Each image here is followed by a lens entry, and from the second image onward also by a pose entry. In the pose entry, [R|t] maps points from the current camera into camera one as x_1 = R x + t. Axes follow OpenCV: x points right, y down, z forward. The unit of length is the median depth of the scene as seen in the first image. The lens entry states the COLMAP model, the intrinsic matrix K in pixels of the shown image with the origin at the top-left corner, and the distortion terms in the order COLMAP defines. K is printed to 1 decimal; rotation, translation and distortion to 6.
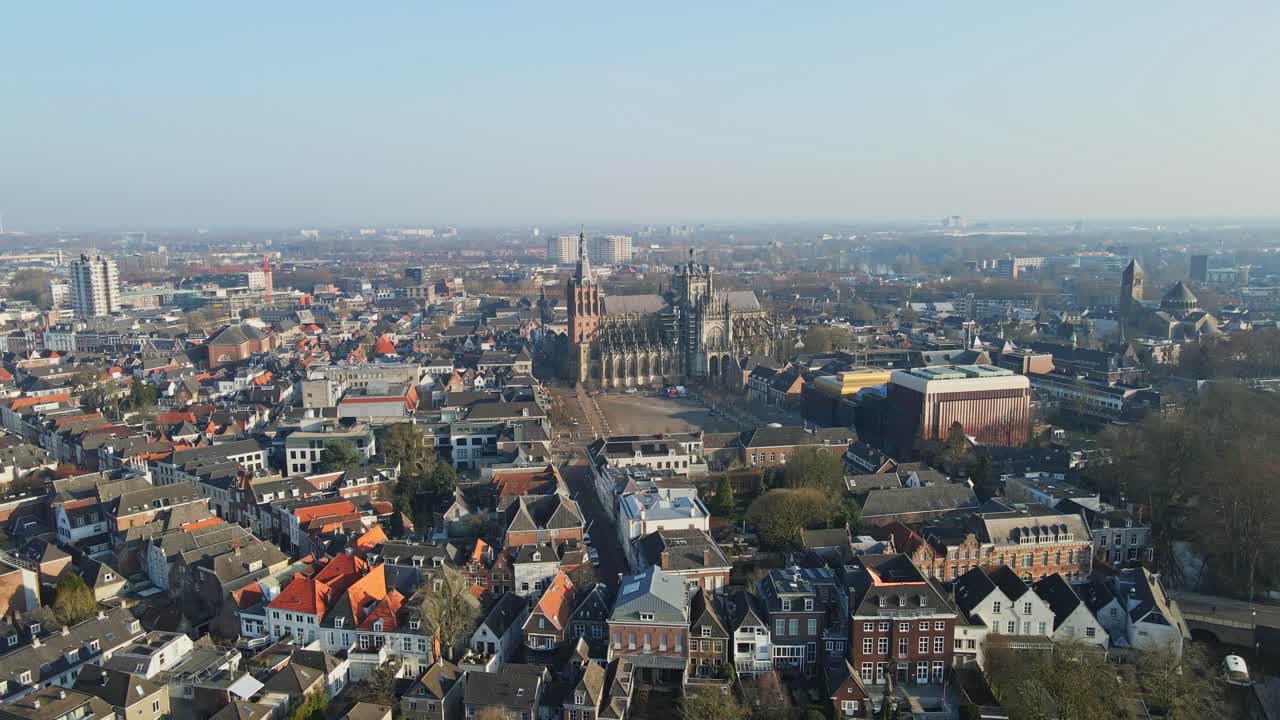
lens RADIAL K [[912.1, 0, 640.0], [0, 912.1, 360.0], [0, 0, 1]] dist [-0.006425, 0.039526]
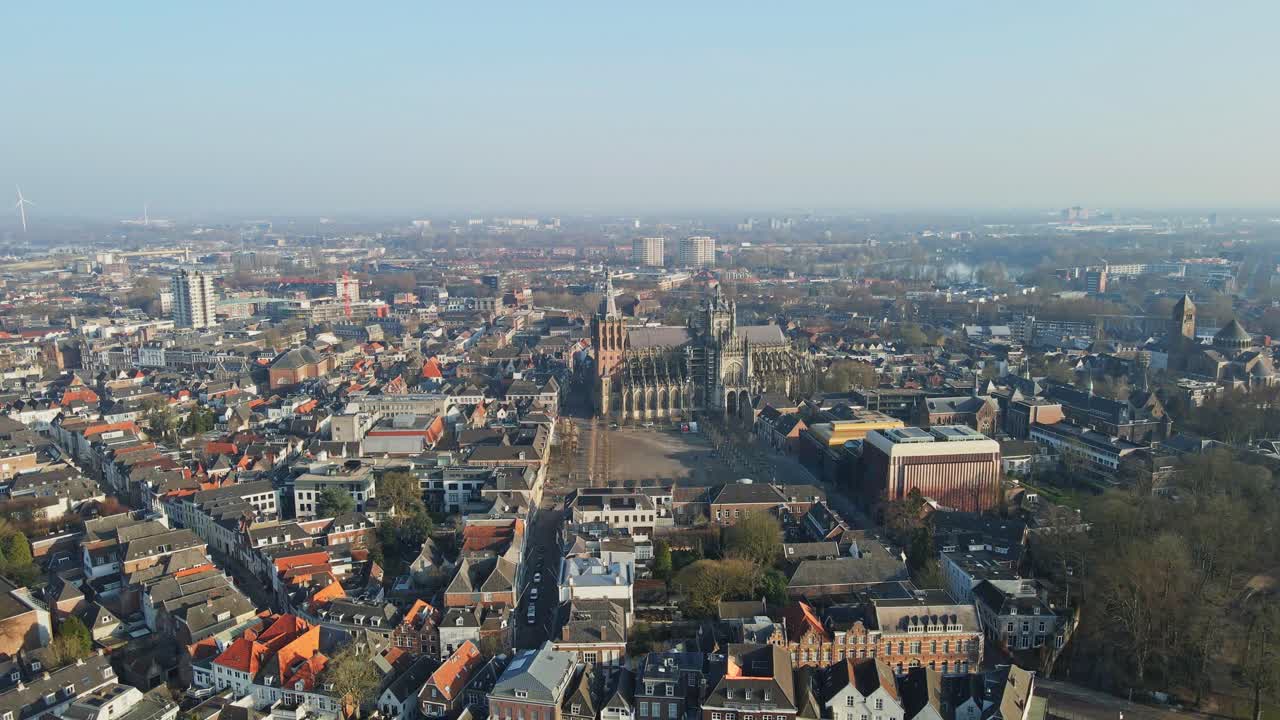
lens RADIAL K [[912.1, 0, 640.0], [0, 912.1, 360.0], [0, 0, 1]] dist [-0.006425, 0.039526]
pose [[0.993219, 0.020473, -0.114445, 0.146143], [-0.018975, 0.999720, 0.014157, -0.080309], [0.114702, -0.011889, 0.993329, -0.052891]]
